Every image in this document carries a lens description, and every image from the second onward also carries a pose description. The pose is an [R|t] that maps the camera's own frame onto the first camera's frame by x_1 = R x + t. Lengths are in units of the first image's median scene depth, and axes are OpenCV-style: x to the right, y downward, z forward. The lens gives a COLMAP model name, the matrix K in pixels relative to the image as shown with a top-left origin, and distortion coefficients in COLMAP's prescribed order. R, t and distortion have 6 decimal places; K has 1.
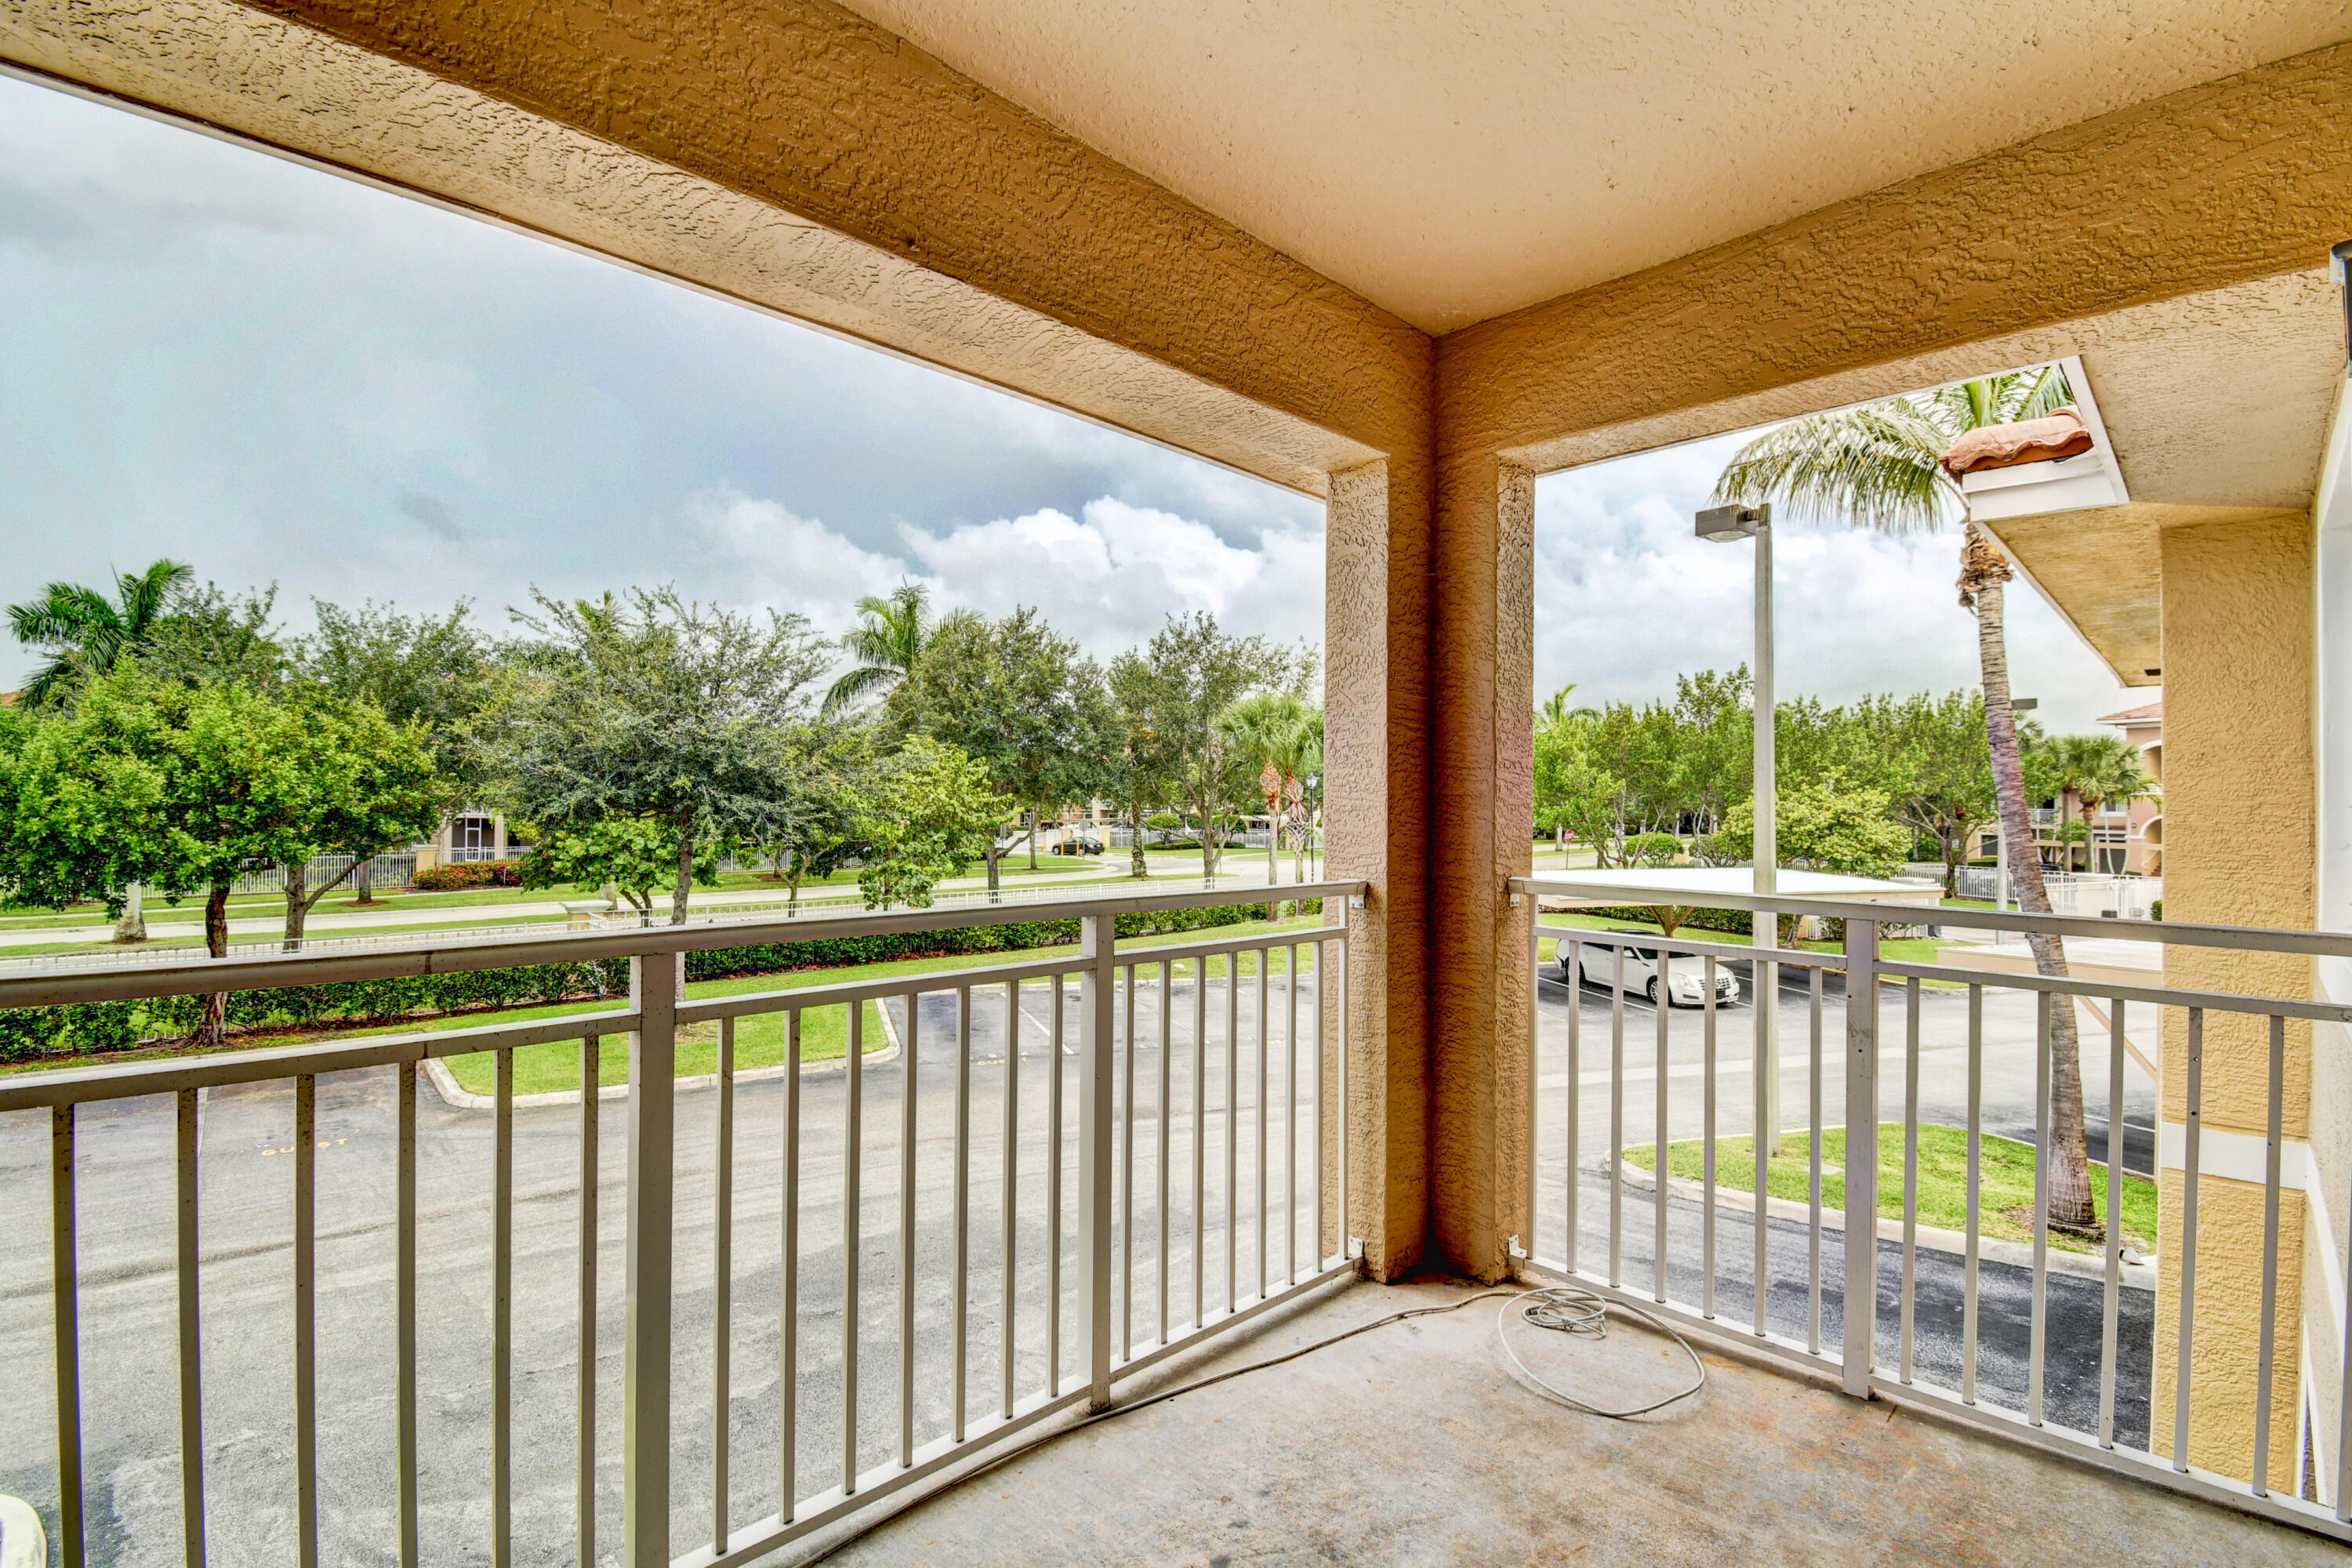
lens RADIAL K [[1076.0, 0, 1178.3], [0, 1076.0, 796.6], [0, 0, 1]] dist [0.018381, -0.022664]
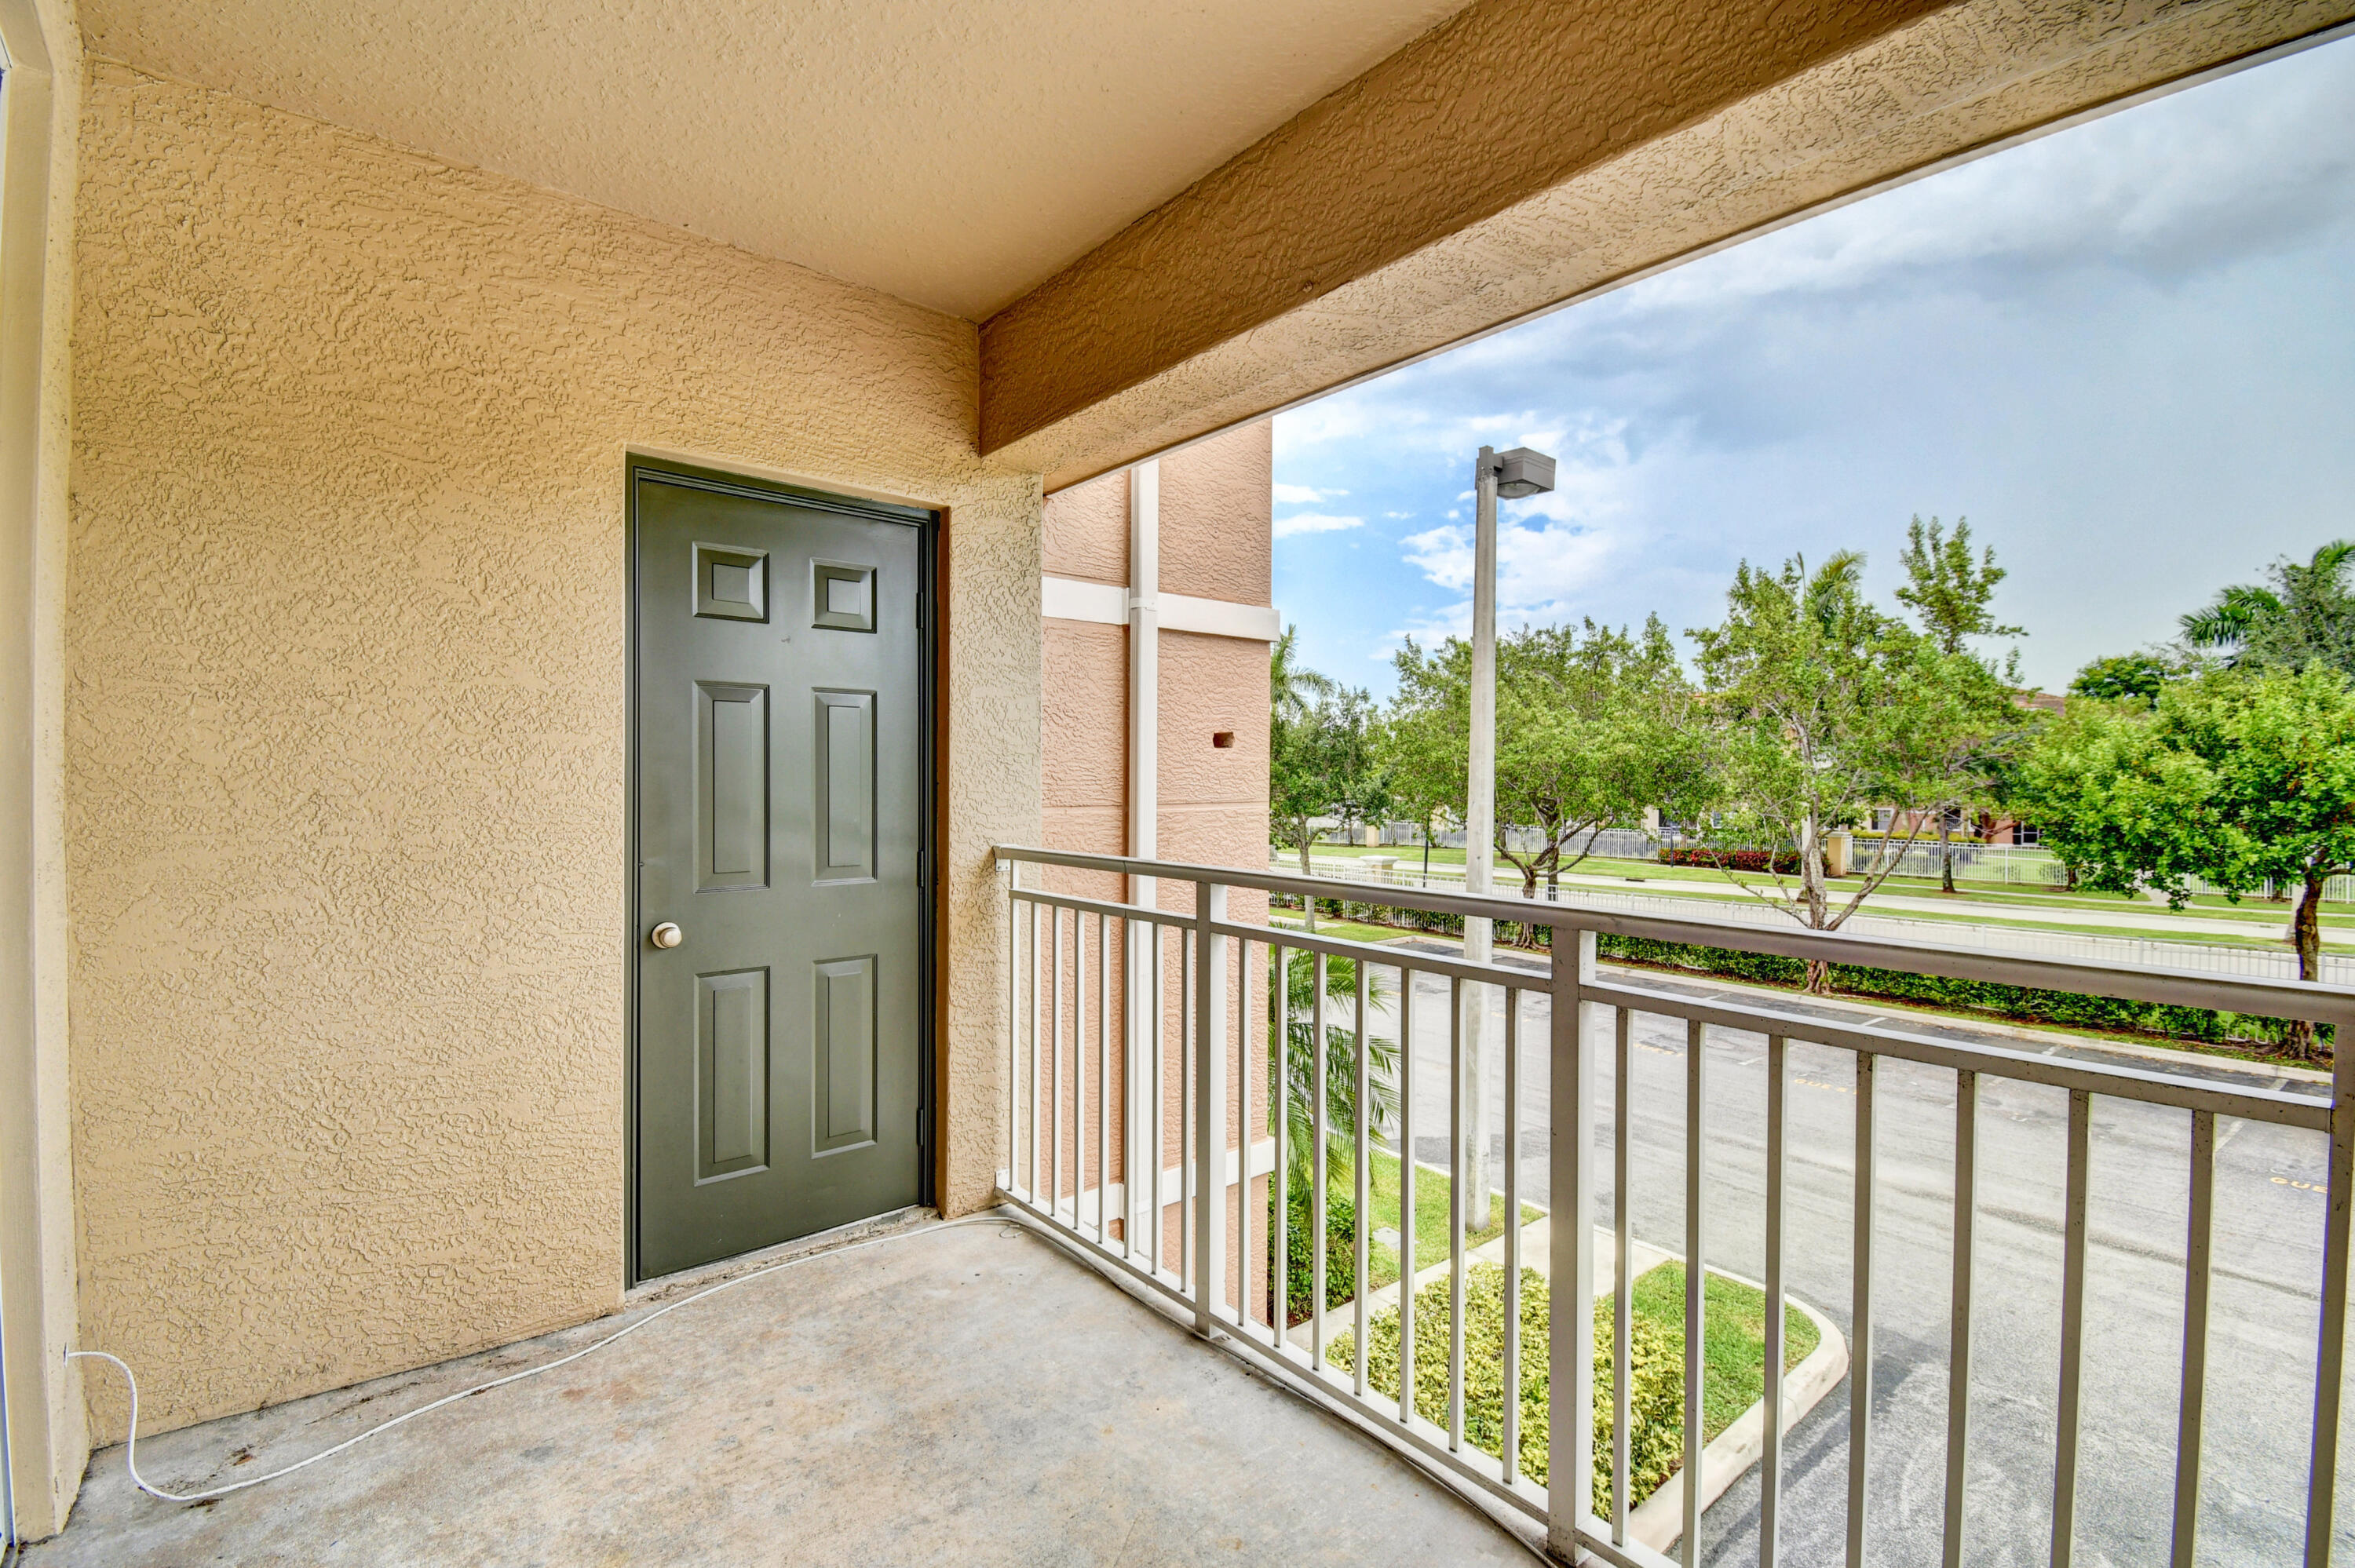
lens RADIAL K [[1077.2, 0, 1179.8], [0, 1077.2, 796.6], [0, 0, 1]] dist [0.018381, -0.022664]
pose [[-0.066843, 0.002223, -0.997761, 0.635997], [0.000102, 0.999998, 0.002221, 0.011753], [0.997763, 0.000047, -0.066843, 0.680886]]
